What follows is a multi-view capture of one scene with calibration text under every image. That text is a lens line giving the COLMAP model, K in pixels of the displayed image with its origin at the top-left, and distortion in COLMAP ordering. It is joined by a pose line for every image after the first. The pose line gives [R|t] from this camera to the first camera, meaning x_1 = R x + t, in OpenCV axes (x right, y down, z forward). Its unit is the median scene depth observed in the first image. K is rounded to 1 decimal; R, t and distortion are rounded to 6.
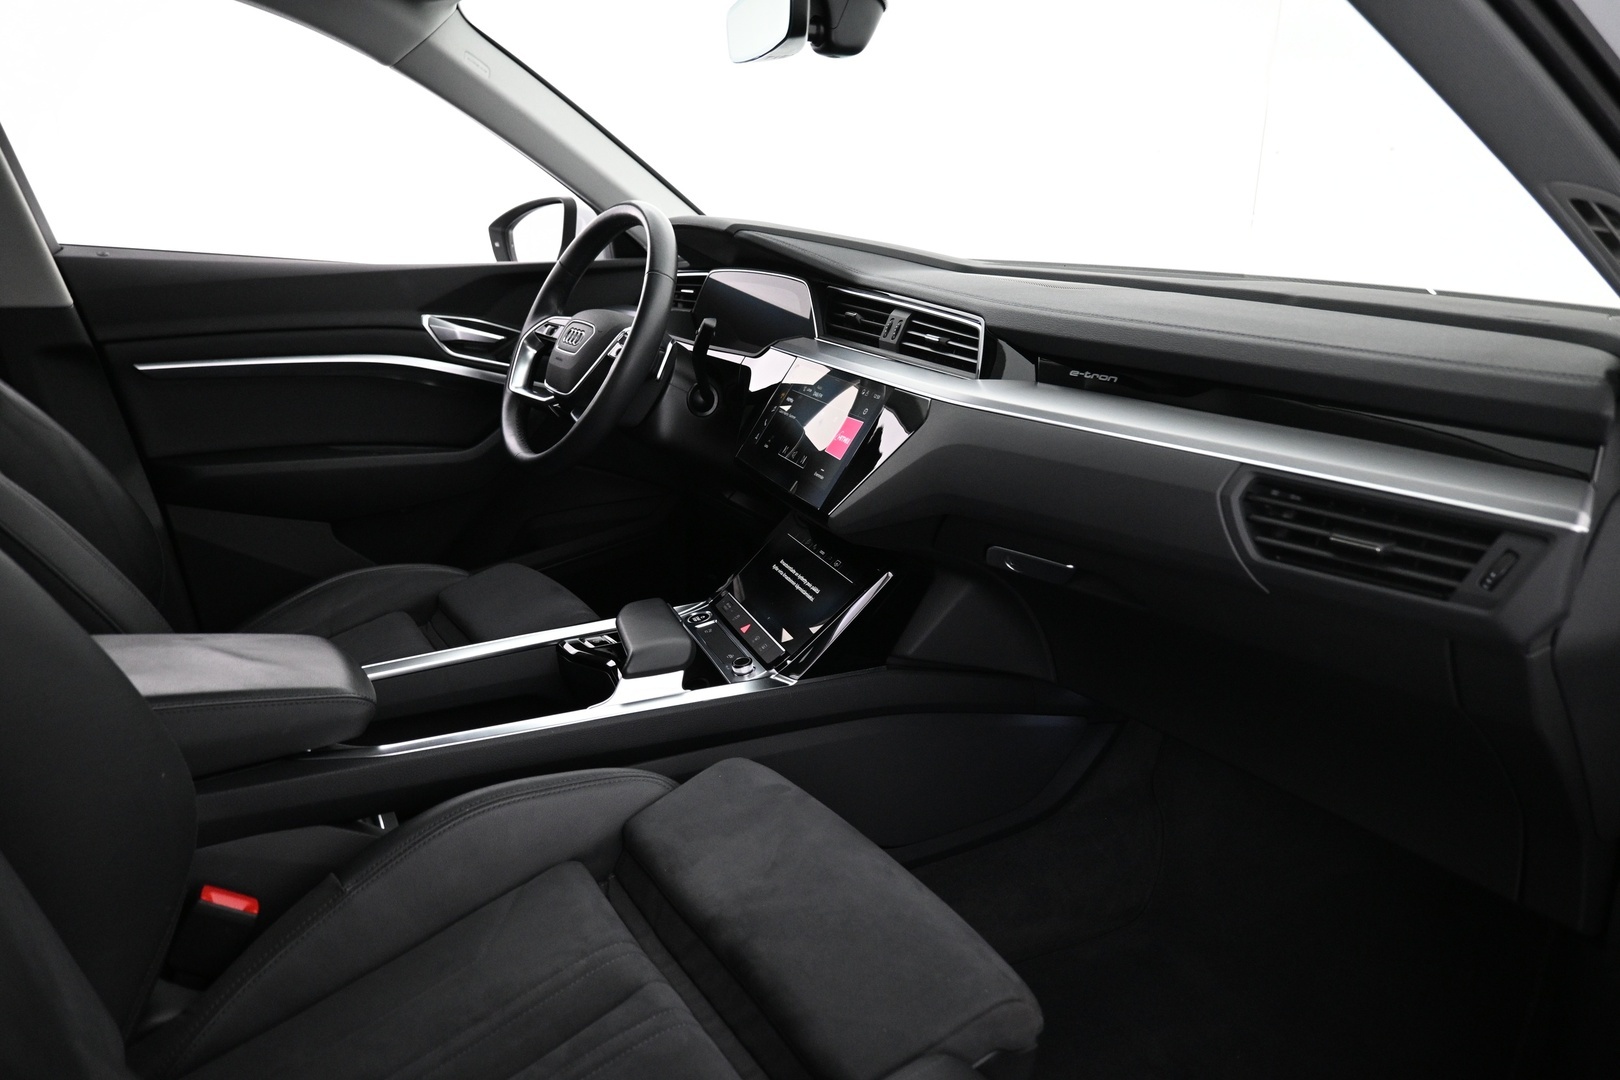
lens RADIAL K [[1090.9, 0, 810.0], [0, 1090.9, 540.0], [0, 0, 1]] dist [-0.005233, -0.000004]
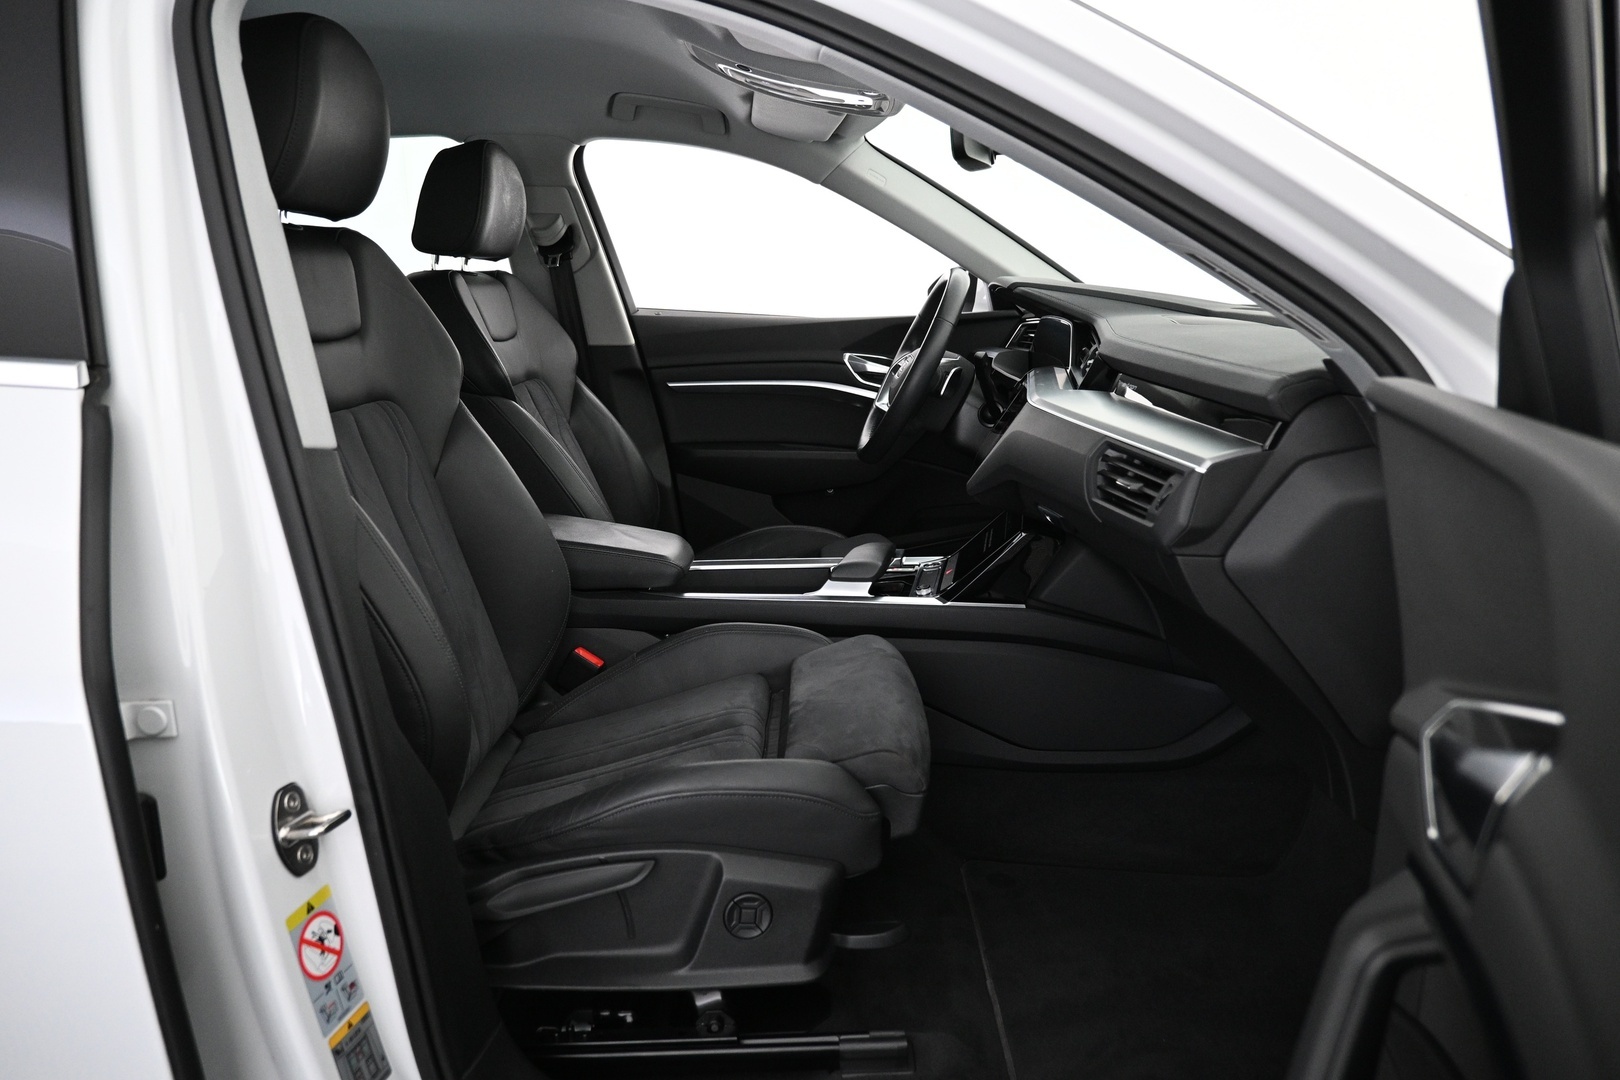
lens RADIAL K [[1090.9, 0, 810.0], [0, 1090.9, 540.0], [0, 0, 1]] dist [-0.005233, -0.000004]
pose [[0.840392, 0.091633, -0.534176, 0.441296], [-0.120536, 0.992520, -0.019375, 0.074844], [0.528405, 0.080670, 0.845151, -0.220795]]
